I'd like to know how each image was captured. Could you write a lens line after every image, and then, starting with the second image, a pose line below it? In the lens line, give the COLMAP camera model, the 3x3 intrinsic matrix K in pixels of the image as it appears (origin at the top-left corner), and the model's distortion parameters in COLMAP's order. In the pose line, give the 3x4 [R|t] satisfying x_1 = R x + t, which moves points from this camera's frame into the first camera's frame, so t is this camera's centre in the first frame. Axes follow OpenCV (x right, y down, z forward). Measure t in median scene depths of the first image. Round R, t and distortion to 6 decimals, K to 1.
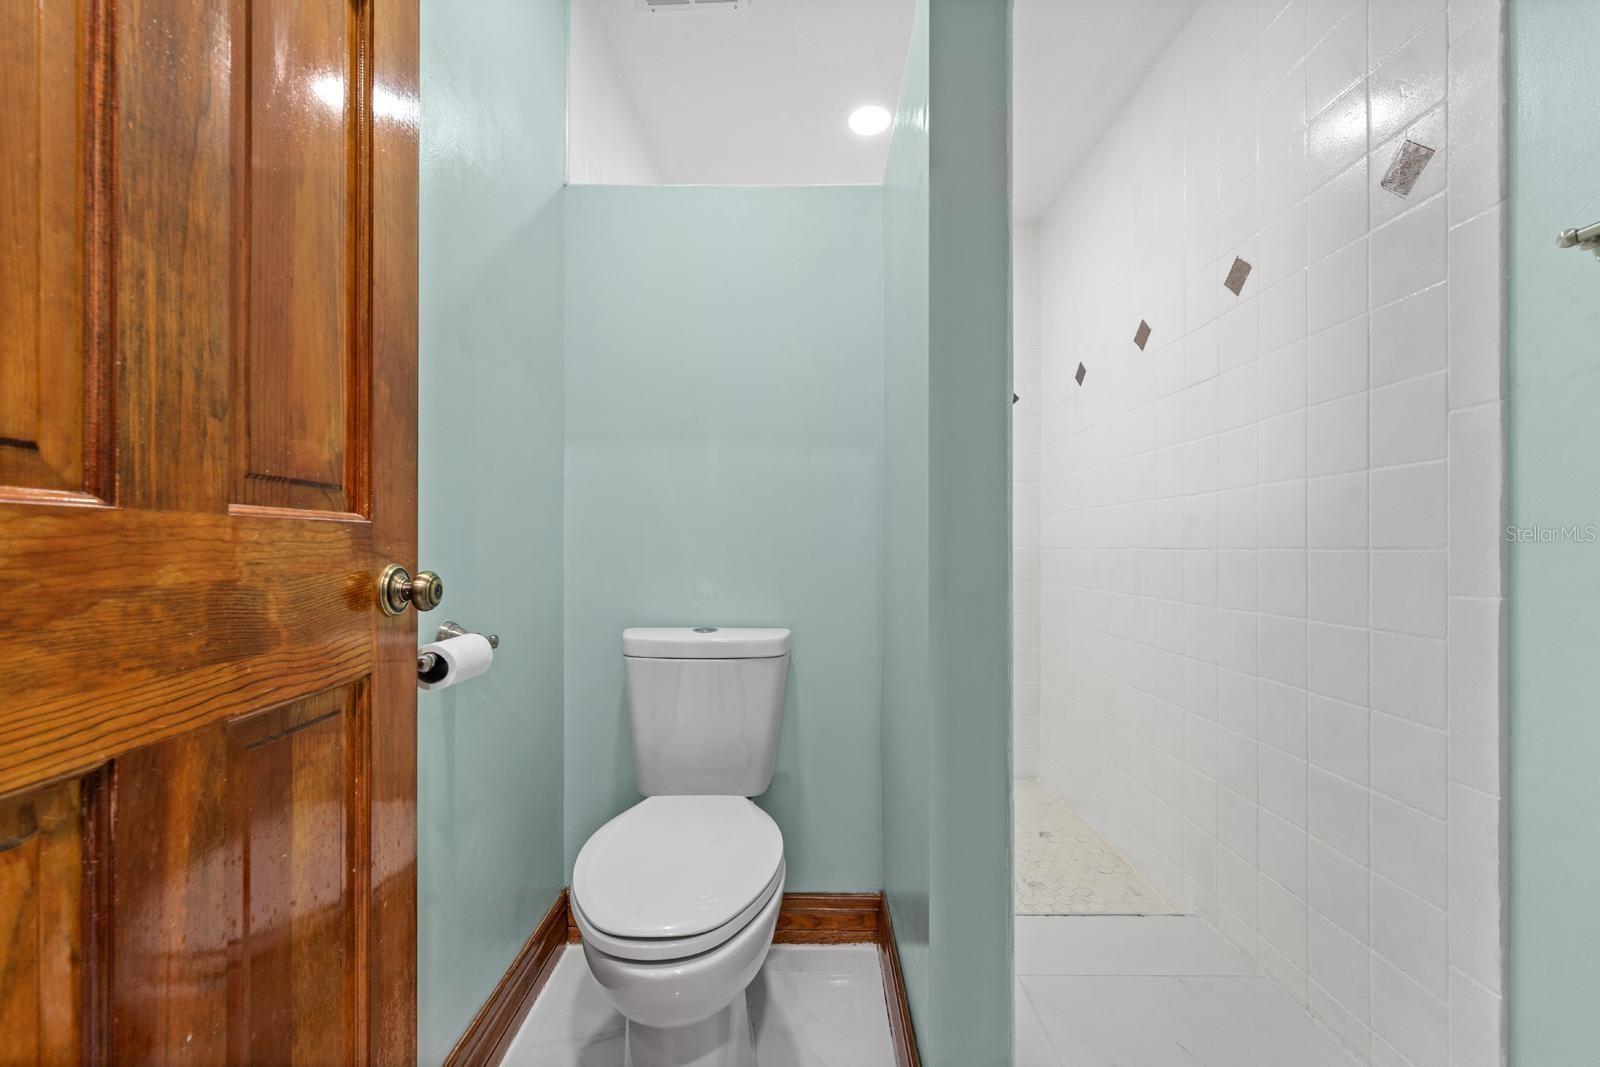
lens RADIAL K [[644.6, 0, 802.7], [0, 644.6, 543.6], [0, 0, 1]] dist [-0.001943, -0.000065]
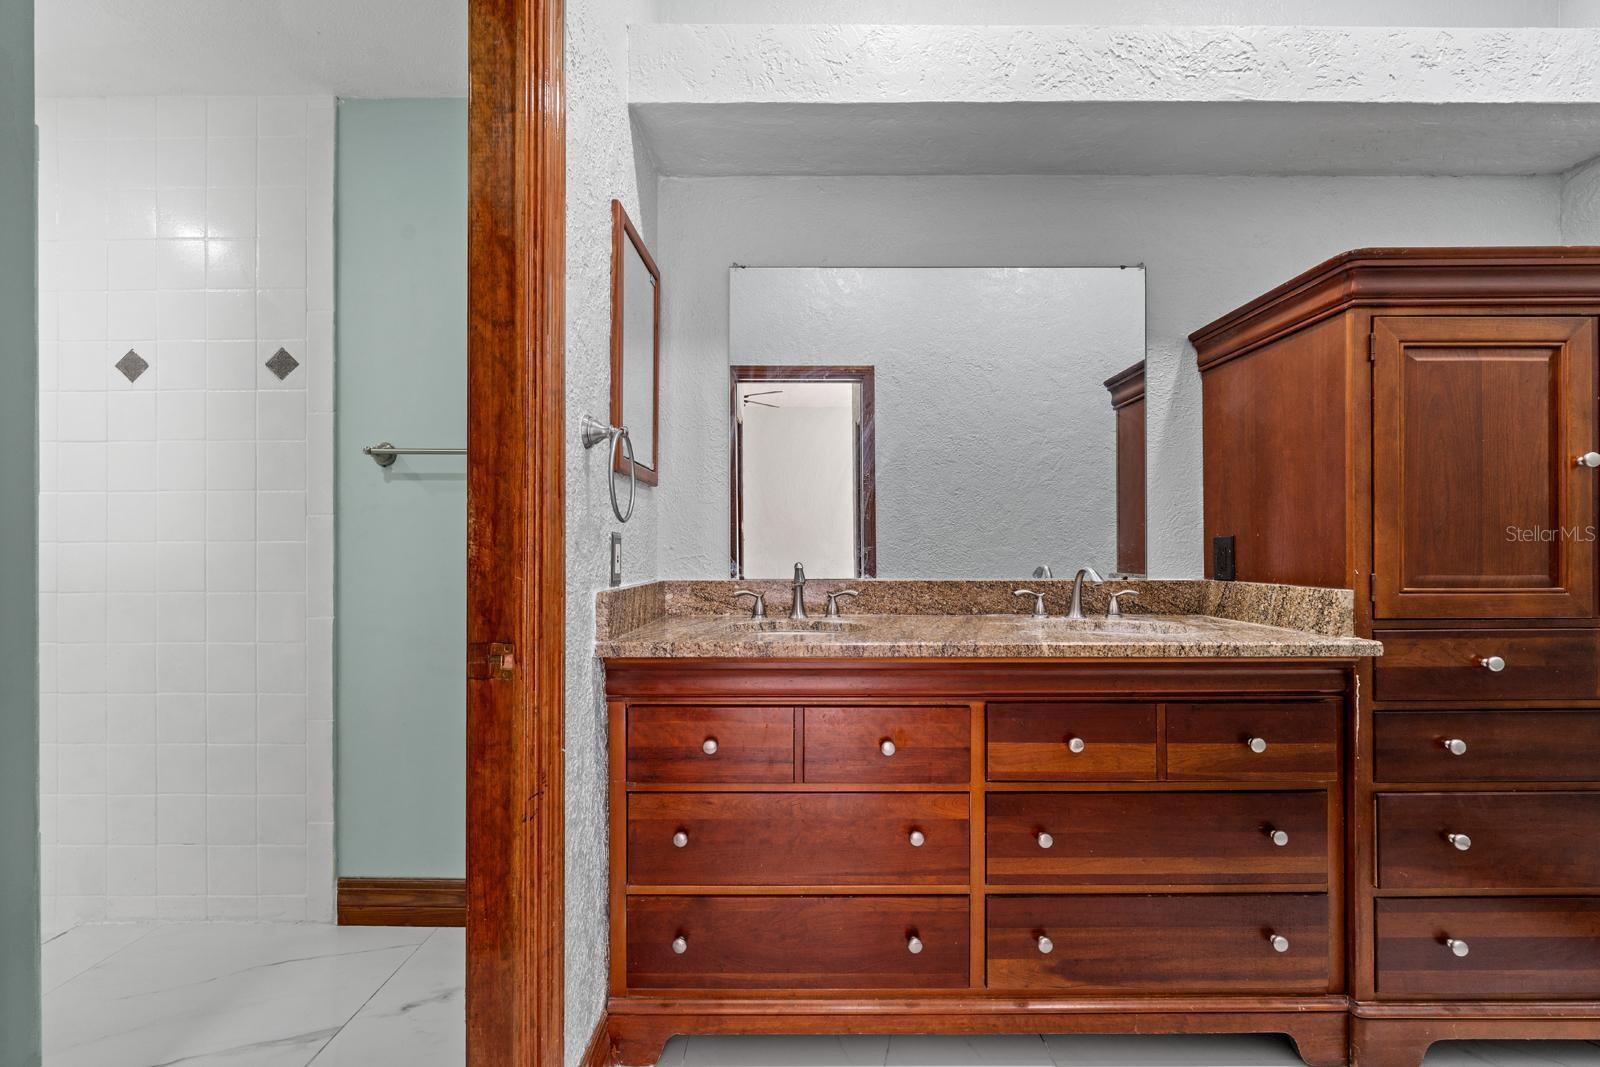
lens RADIAL K [[644.6, 0, 802.9], [0, 644.6, 538.9], [0, 0, 1]] dist [-0.001943, -0.000065]
pose [[-0.004570, 0.001921, 0.999988, -0.781063], [-0.002275, 0.999996, -0.001931, -0.135238], [-0.999987, -0.002284, -0.004566, -0.367520]]
